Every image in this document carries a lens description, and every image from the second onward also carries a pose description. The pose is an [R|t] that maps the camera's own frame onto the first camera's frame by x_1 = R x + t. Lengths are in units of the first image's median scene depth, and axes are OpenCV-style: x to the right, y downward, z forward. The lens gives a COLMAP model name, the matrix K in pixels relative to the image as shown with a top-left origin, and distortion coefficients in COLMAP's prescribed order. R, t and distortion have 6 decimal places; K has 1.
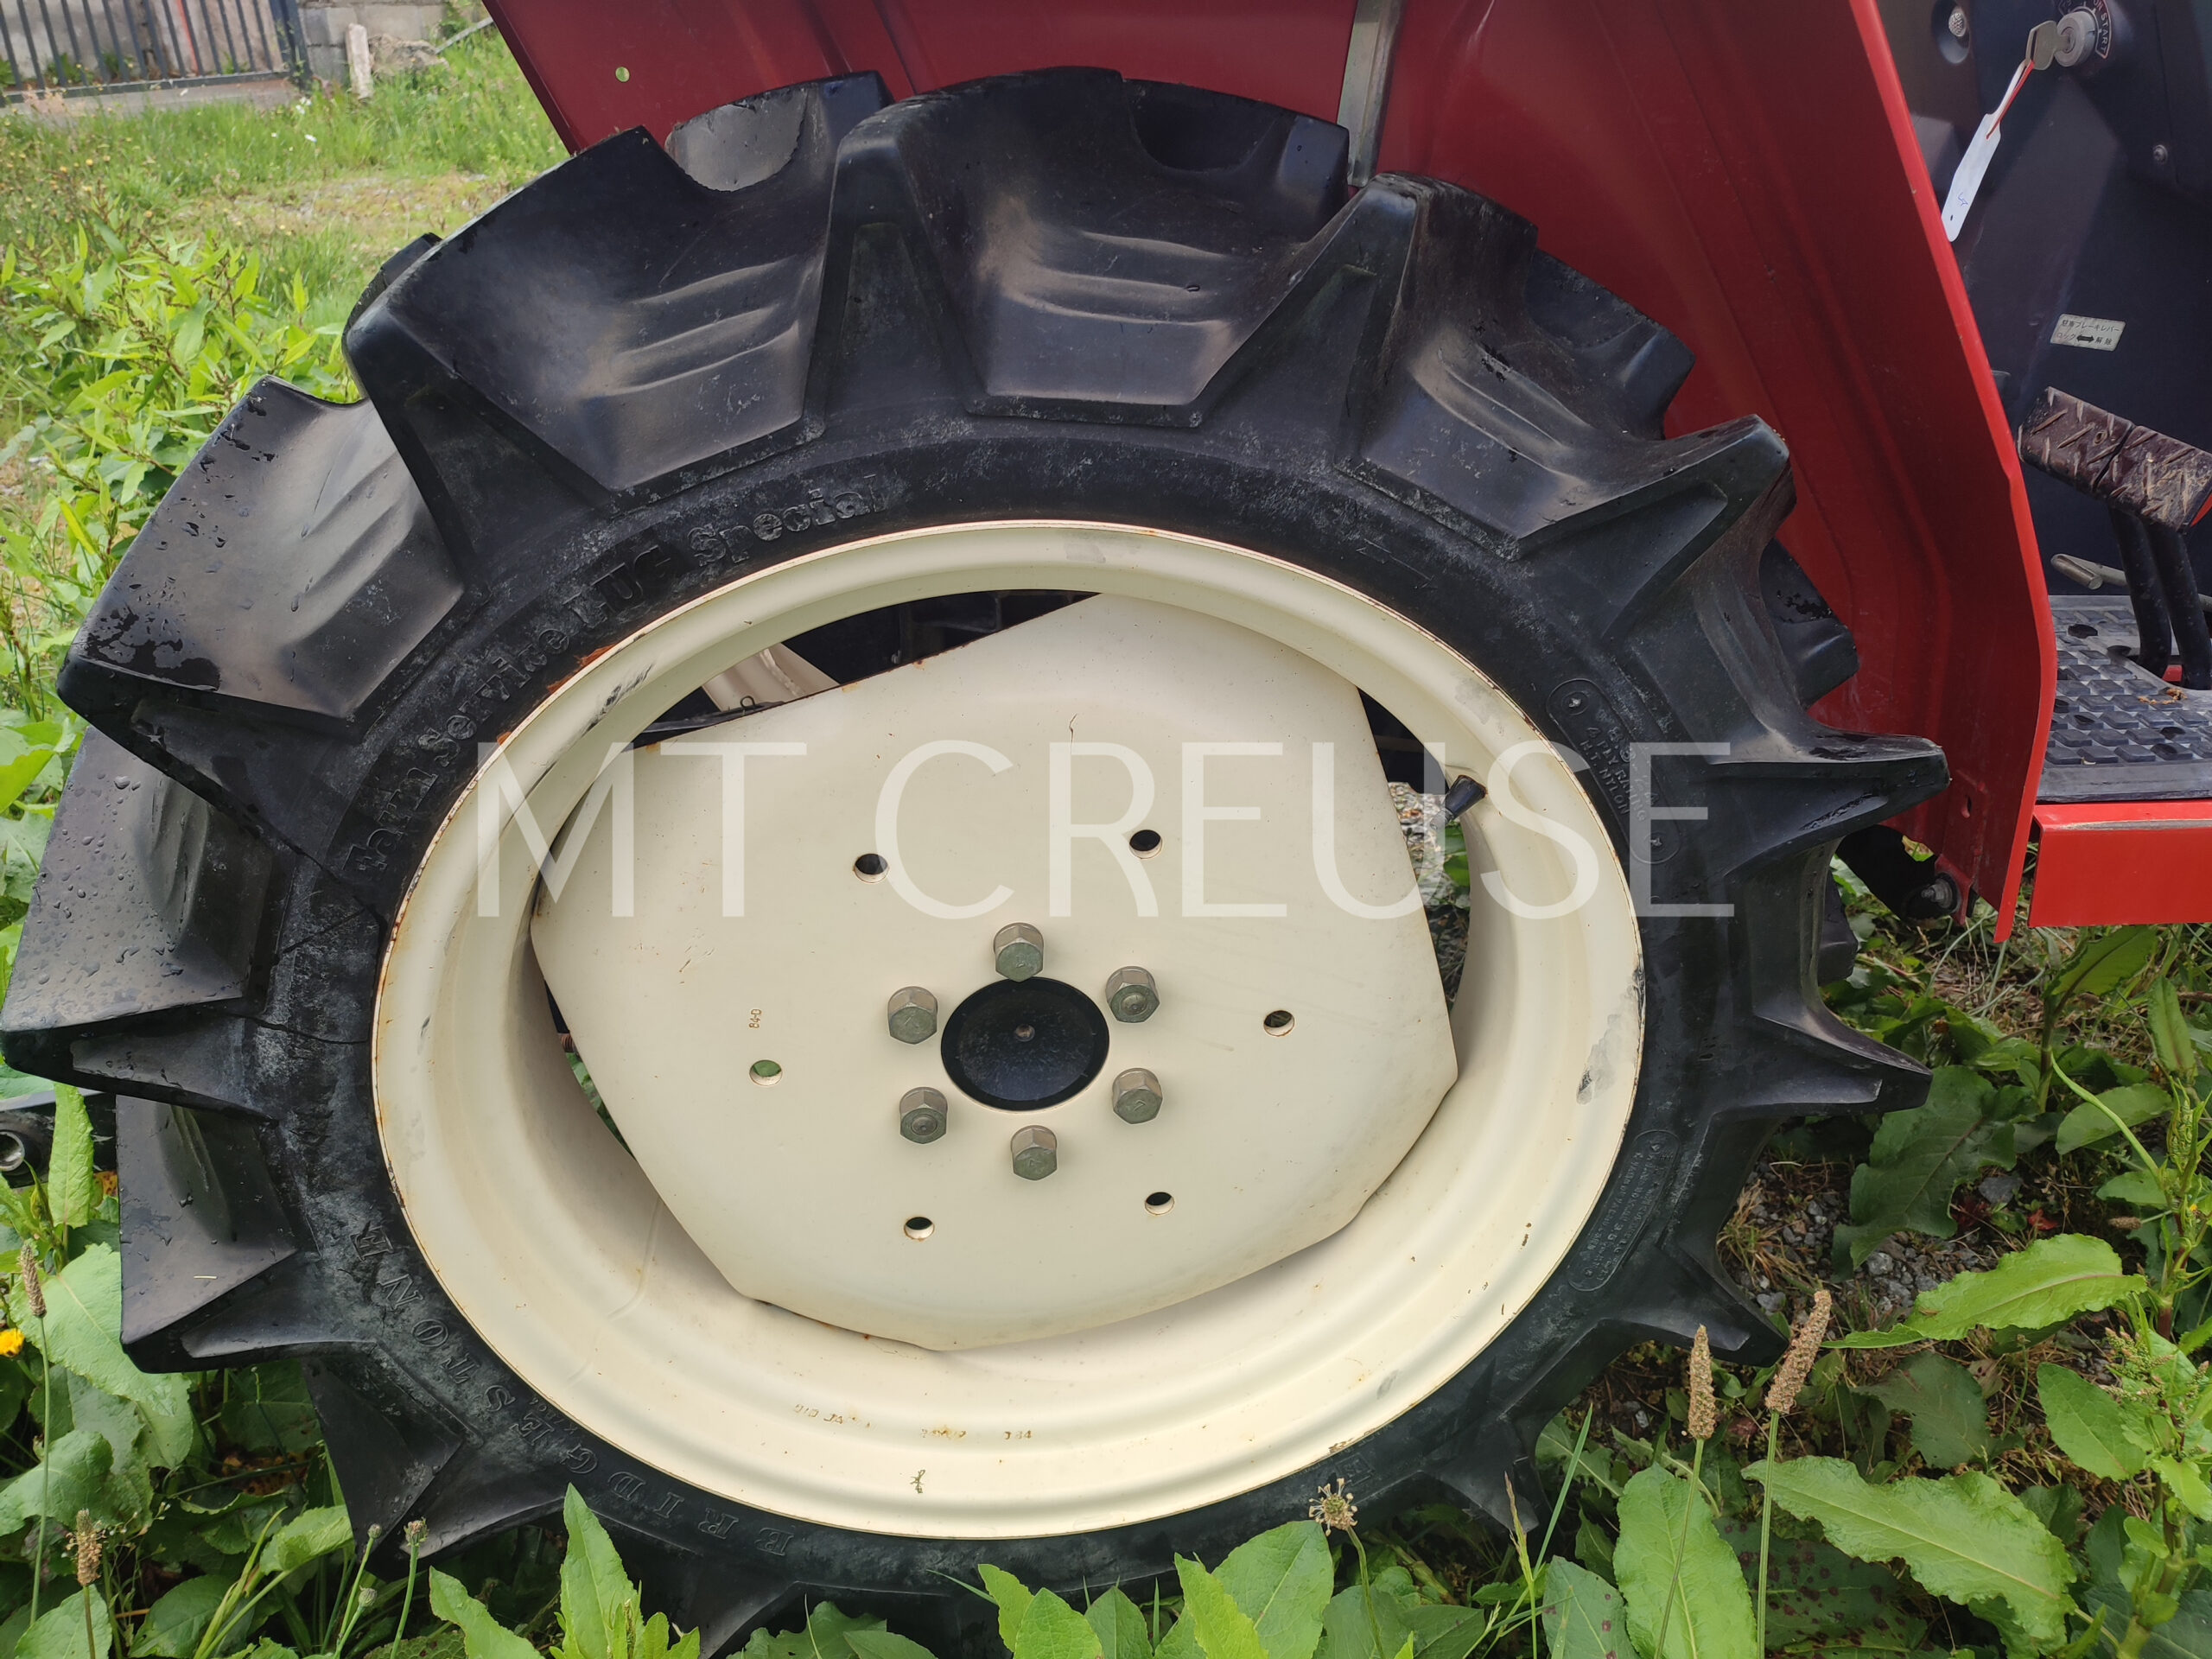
lens RADIAL K [[1607.6, 0, 1106.0], [0, 1607.6, 829.5], [0, 0, 1]] dist [-0.001872, -0.000598]
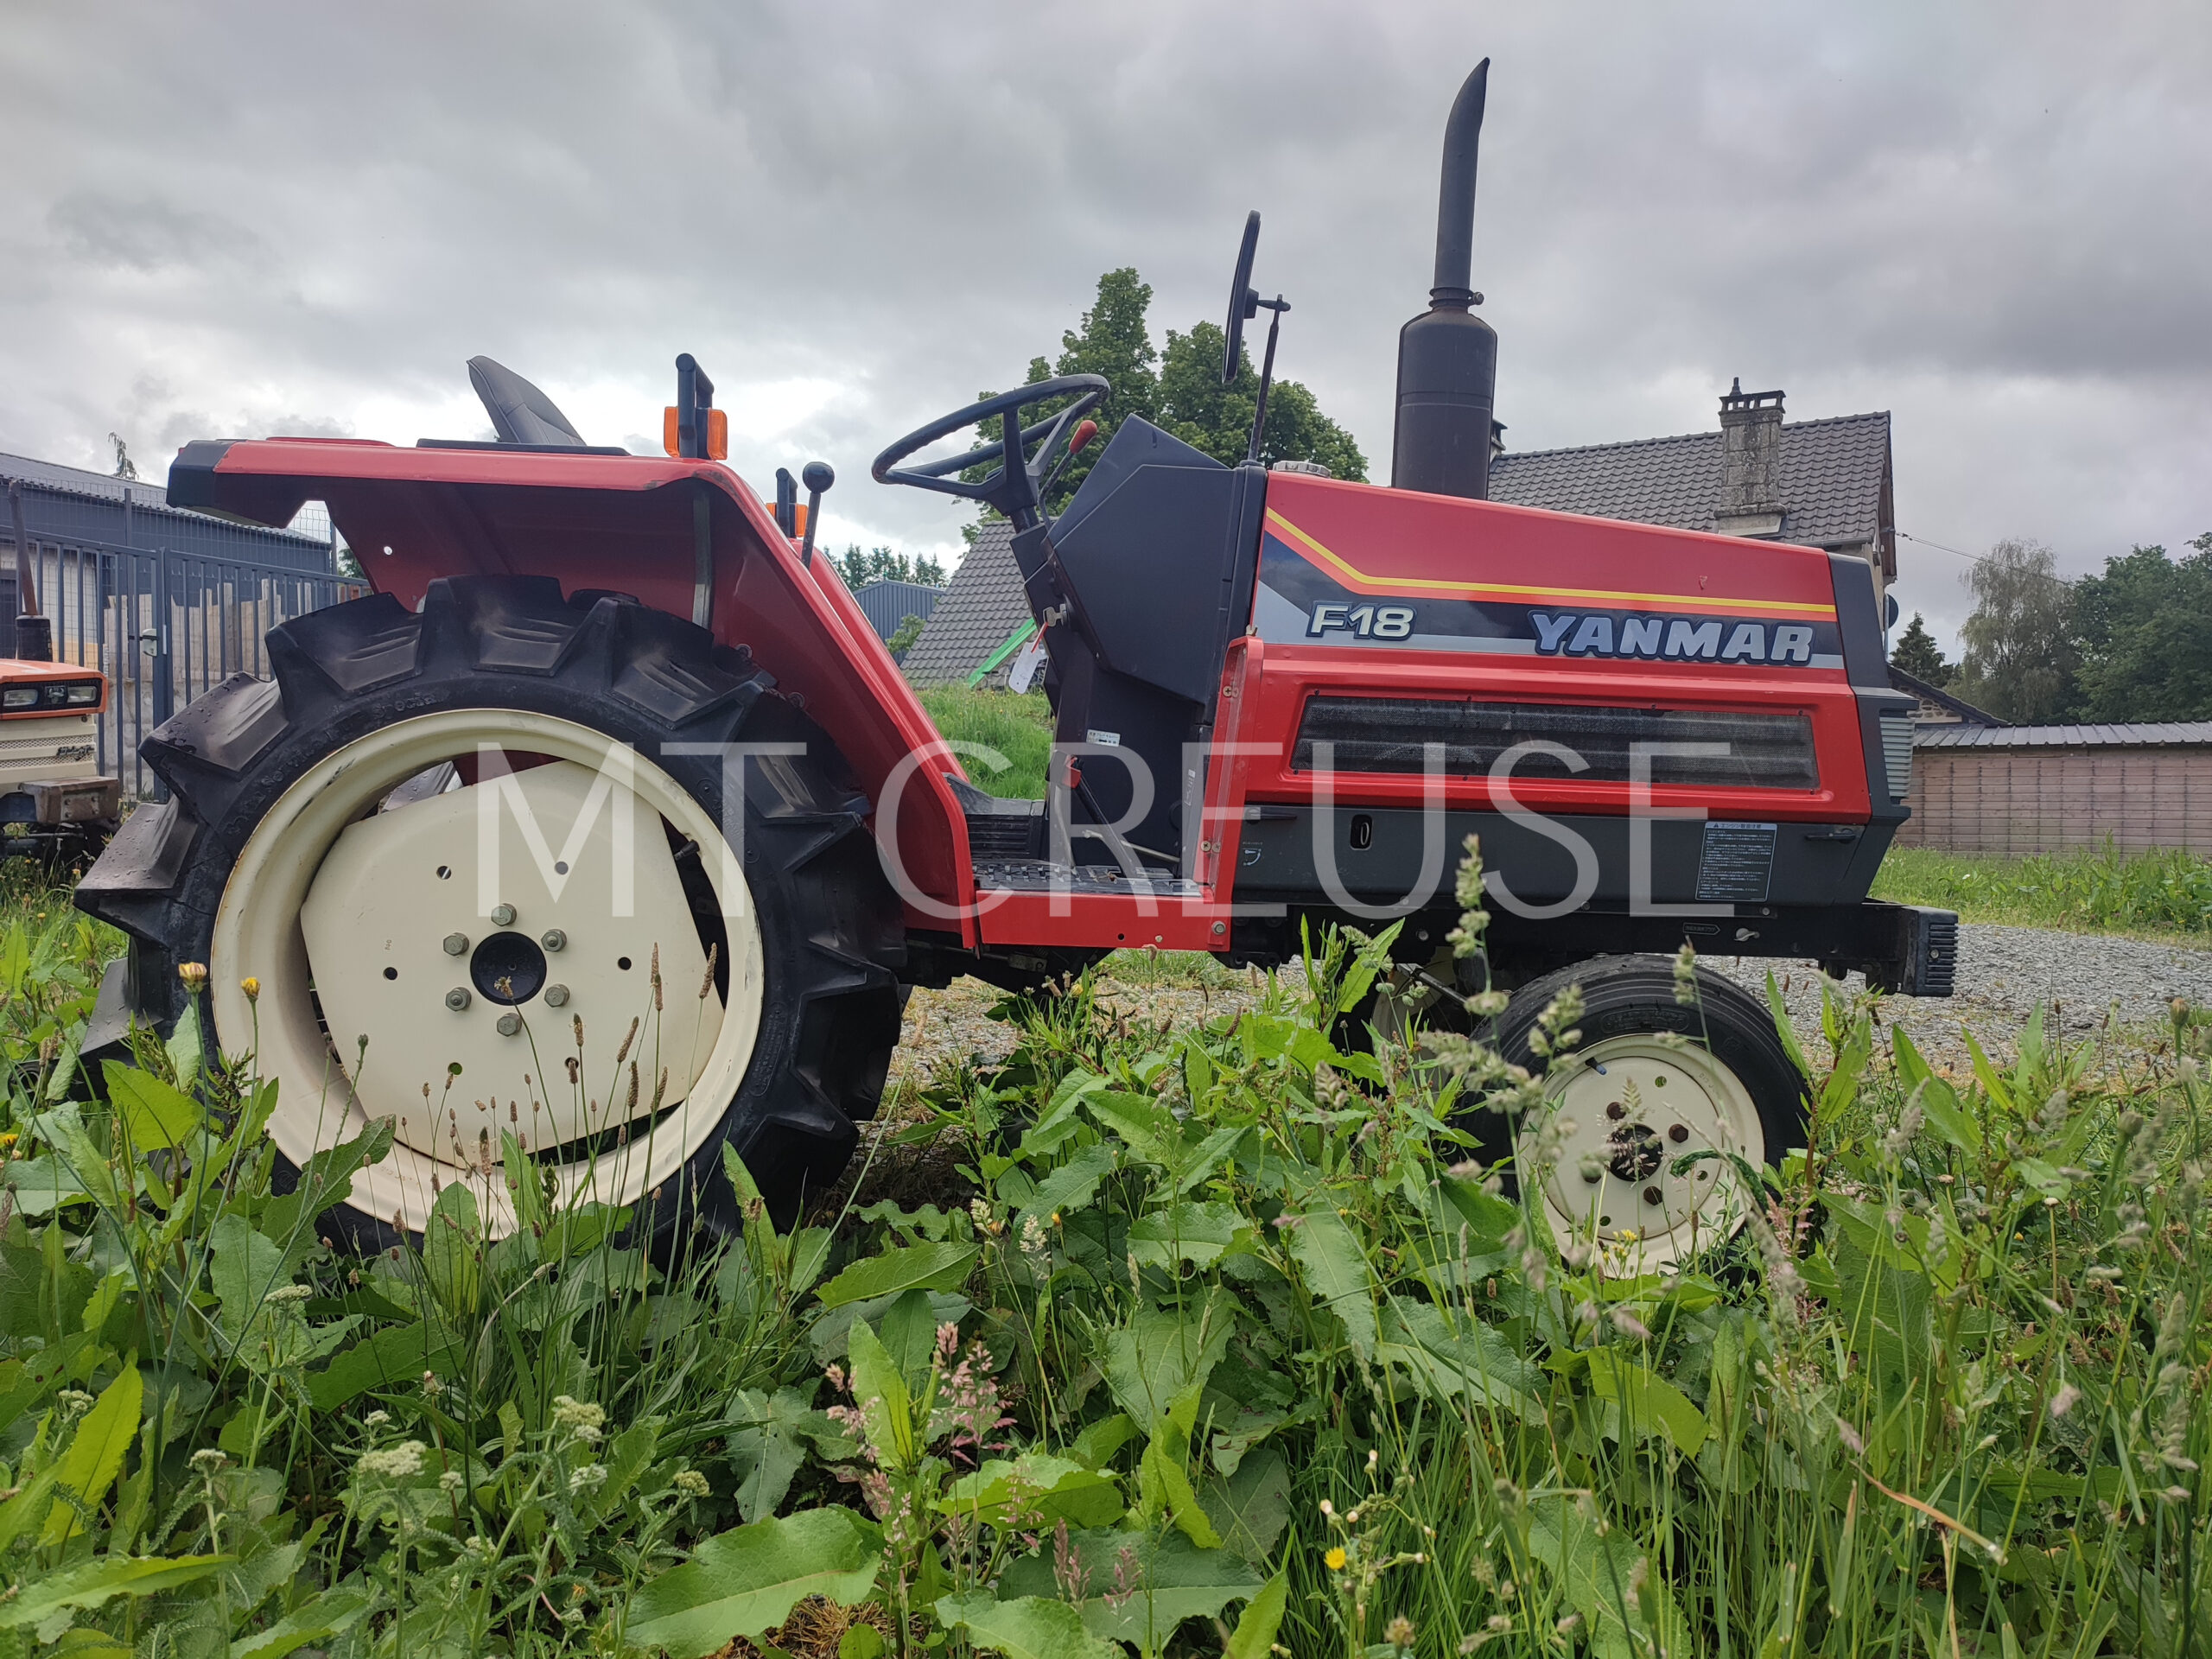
lens RADIAL K [[1607.6, 0, 1106.0], [0, 1607.6, 829.5], [0, 0, 1]] dist [-0.001872, -0.000598]
pose [[0.999666, 0.012899, 0.022375, 0.981117], [-0.002474, 0.910188, -0.414188, 1.188100], [-0.025707, 0.413994, 0.909916, -1.543676]]
